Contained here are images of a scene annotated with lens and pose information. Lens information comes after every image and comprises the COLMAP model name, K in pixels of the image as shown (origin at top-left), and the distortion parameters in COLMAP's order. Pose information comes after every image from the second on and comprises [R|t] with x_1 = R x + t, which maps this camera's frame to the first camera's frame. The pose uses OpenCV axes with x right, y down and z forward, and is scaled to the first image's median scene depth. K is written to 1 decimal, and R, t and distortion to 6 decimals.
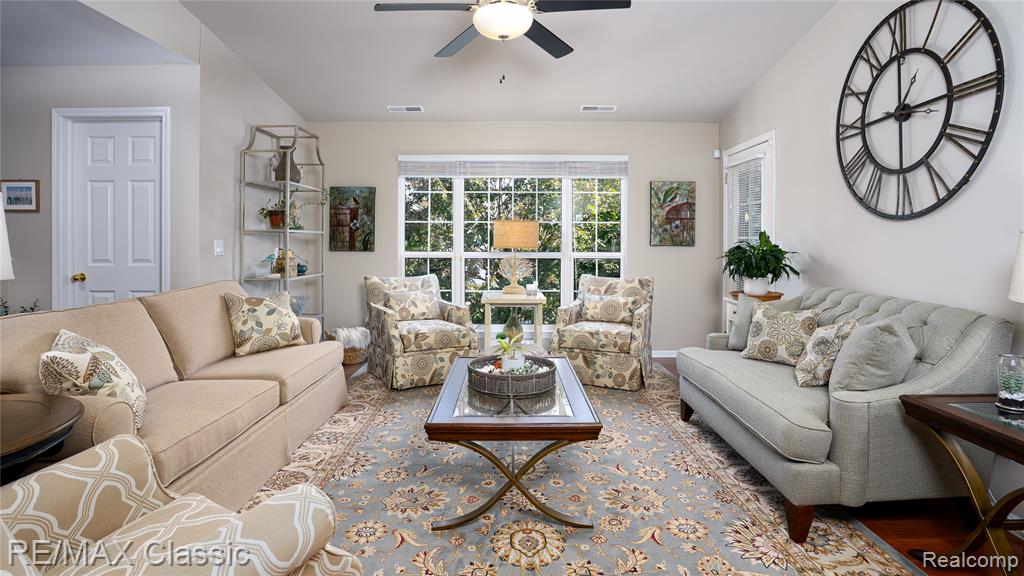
lens RADIAL K [[520.8, 0, 511.8], [0, 520.8, 239.6], [0, 0, 1]] dist [-0.120758, 0.088728]
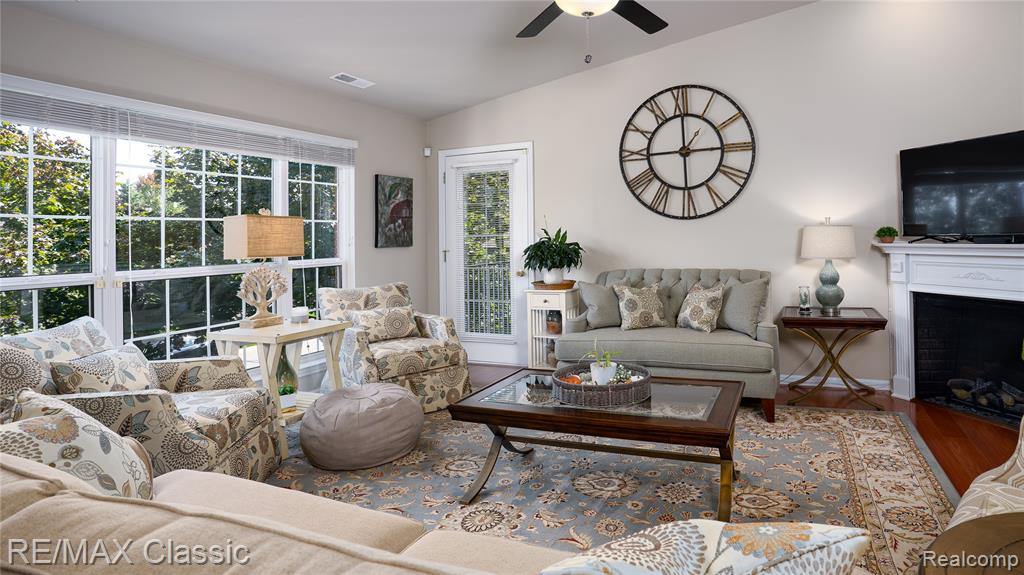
lens RADIAL K [[590.0, 0, 513.6], [0, 590.0, 212.7], [0, 0, 1]] dist [-0.052566, 0.000664]
pose [[0.371497, 0.022468, 0.928162, -1.045542], [0.028402, 0.998964, -0.035550, -0.009857], [-0.928000, 0.039568, 0.370474, 0.758895]]
